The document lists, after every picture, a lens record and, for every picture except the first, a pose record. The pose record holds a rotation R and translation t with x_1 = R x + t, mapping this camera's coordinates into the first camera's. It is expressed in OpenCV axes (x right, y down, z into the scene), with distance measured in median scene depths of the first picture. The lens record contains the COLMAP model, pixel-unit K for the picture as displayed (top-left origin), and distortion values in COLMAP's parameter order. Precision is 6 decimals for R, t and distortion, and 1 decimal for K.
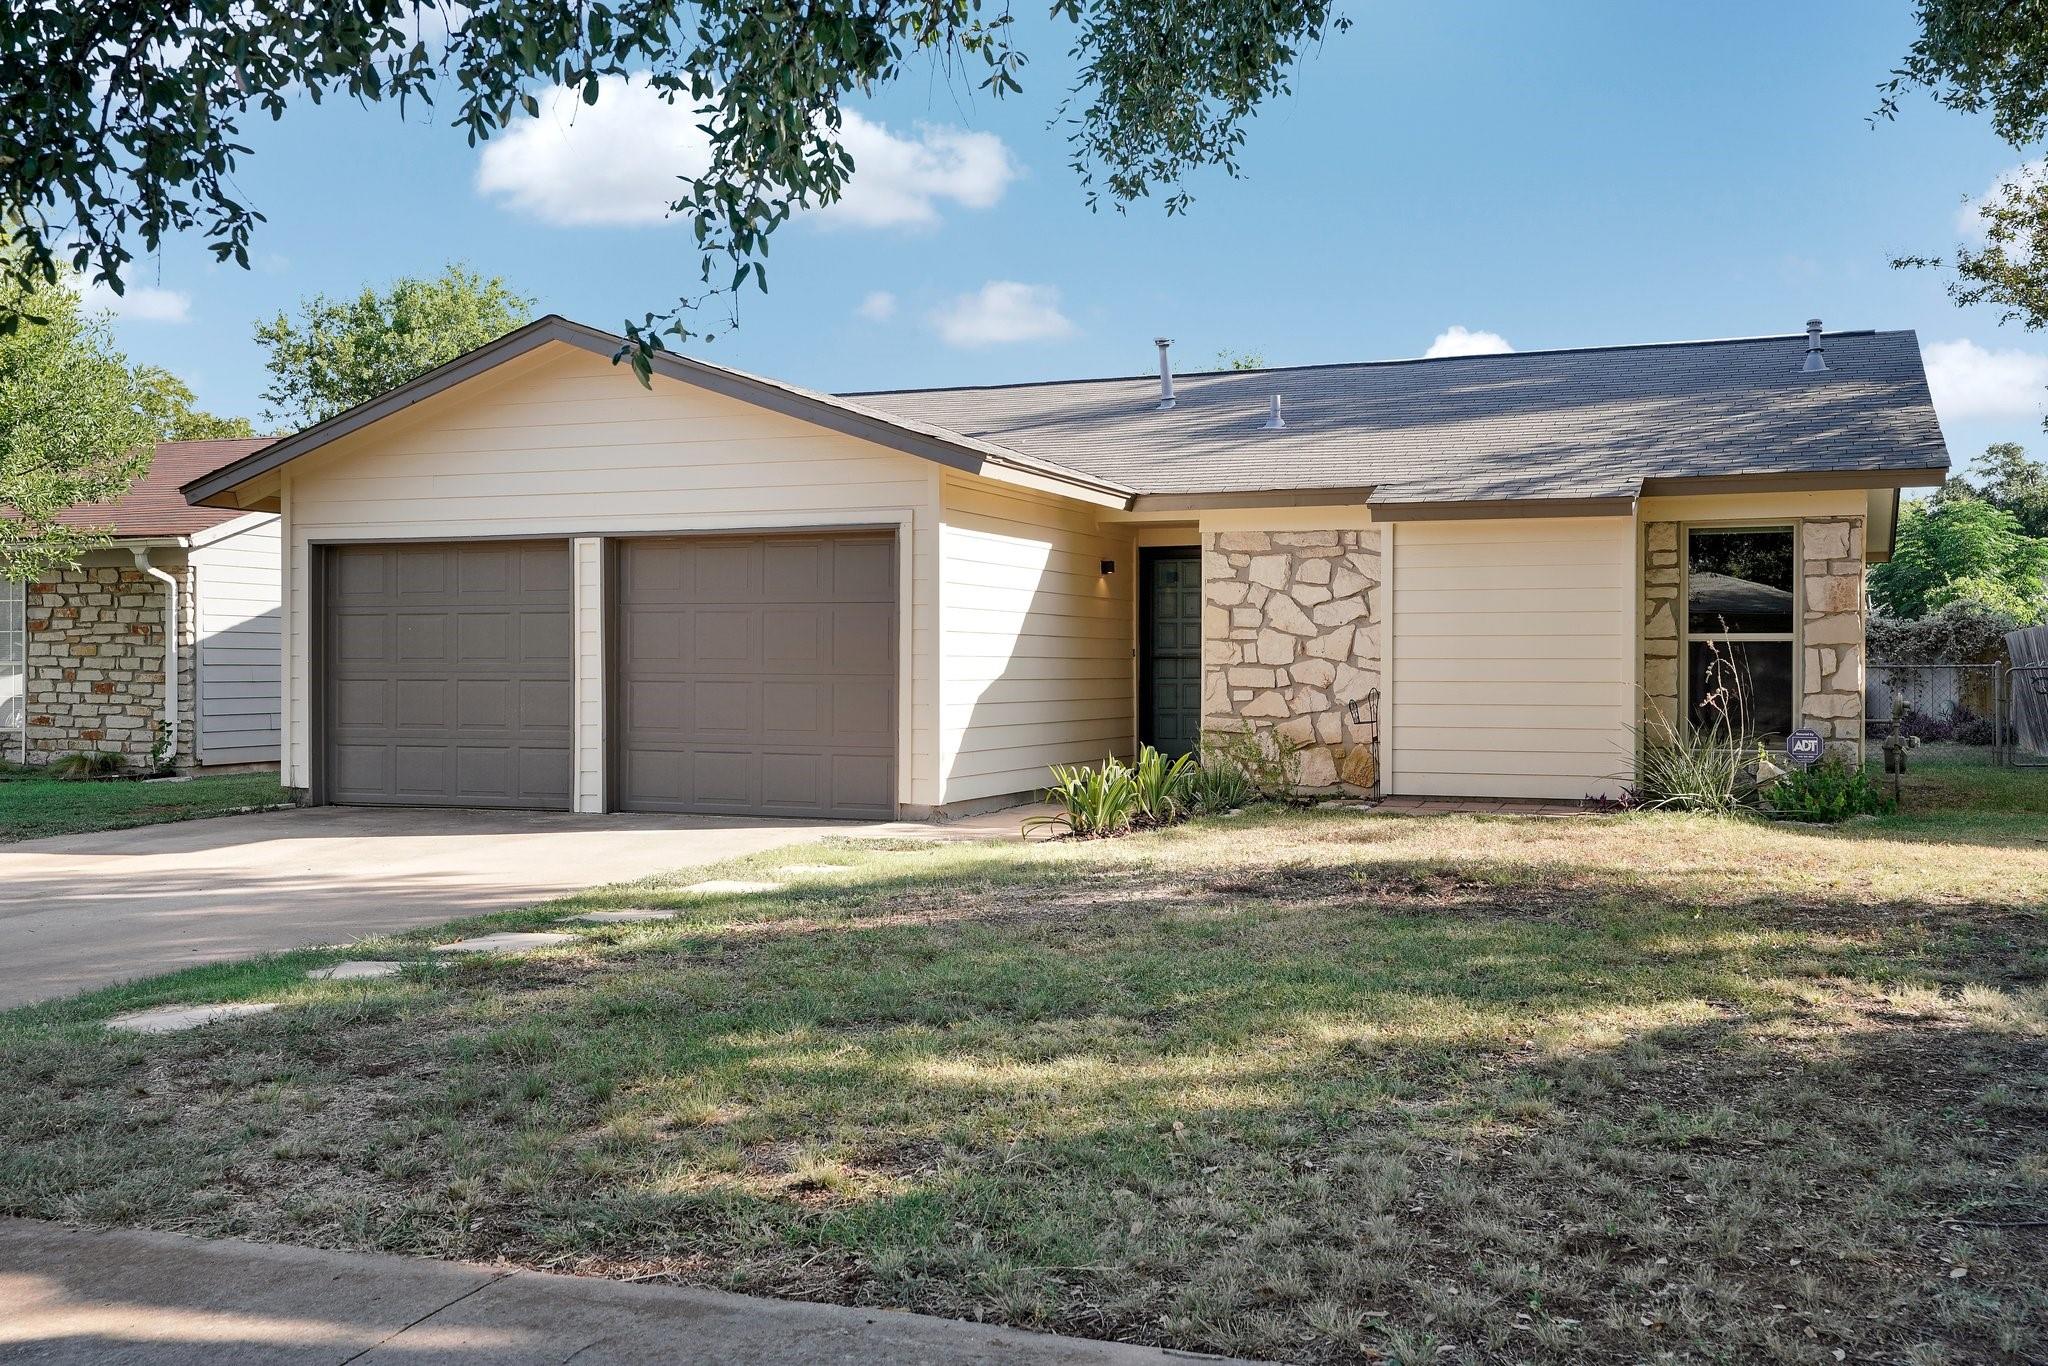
lens RADIAL K [[1891.0, 0, 1018.0], [0, 1891.0, 674.5], [0, 0, 1]] dist [0.072566, 0.000000]
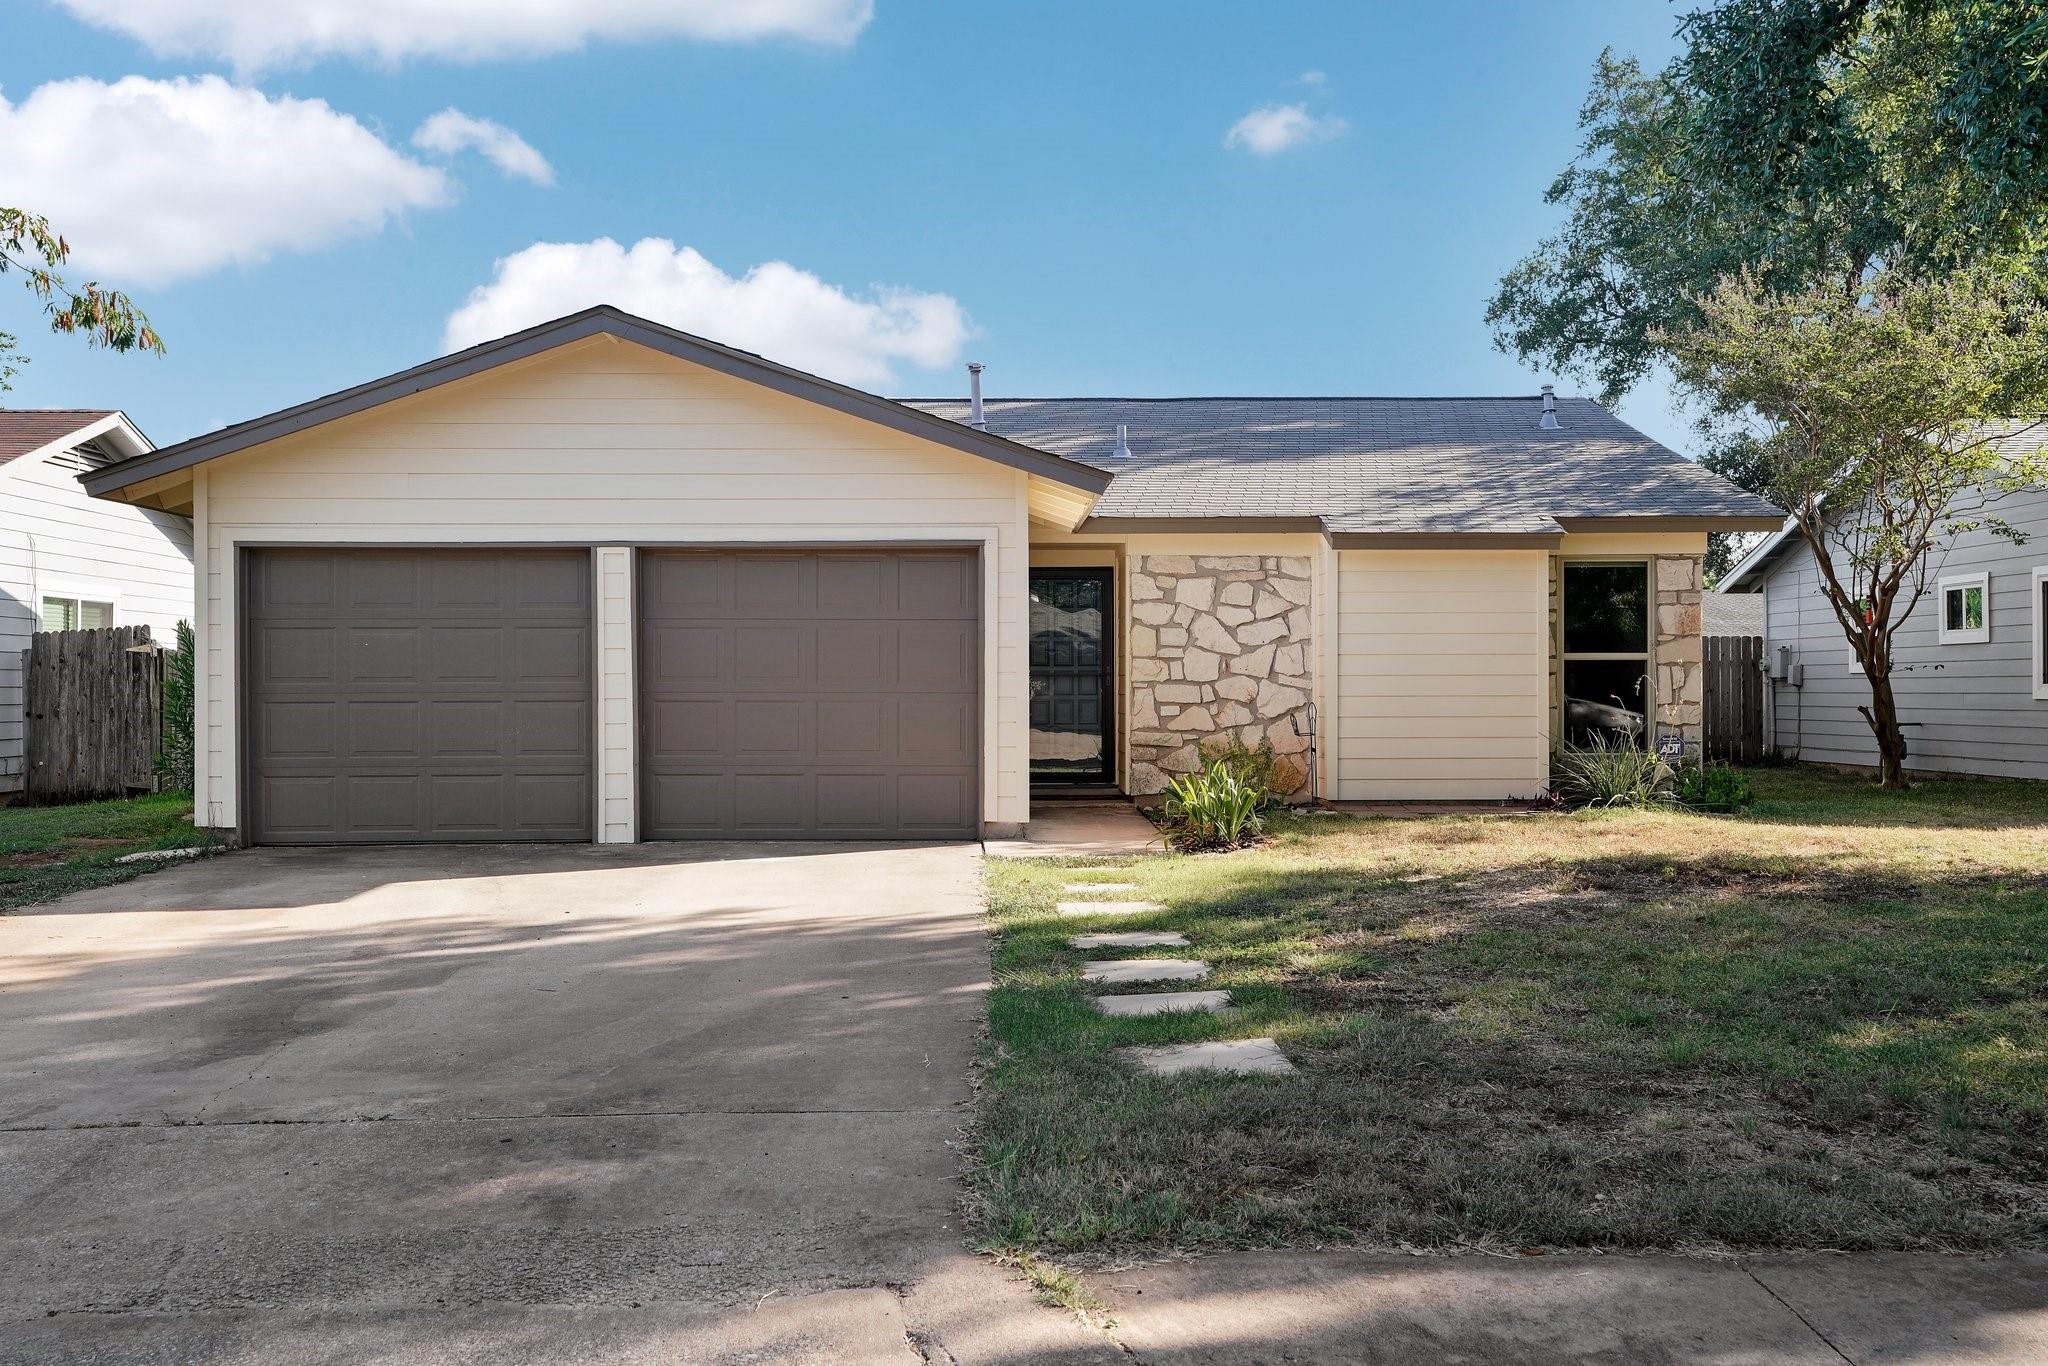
lens RADIAL K [[1891.0, 0, 1016.0], [0, 1891.0, 692.9], [0, 0, 1]] dist [0.072566, 0.000000]
pose [[0.925116, -0.005672, 0.379642, -0.367710], [0.005241, 0.999984, 0.002170, -0.001597], [-0.379649, -0.000018, 0.925131, 0.060778]]
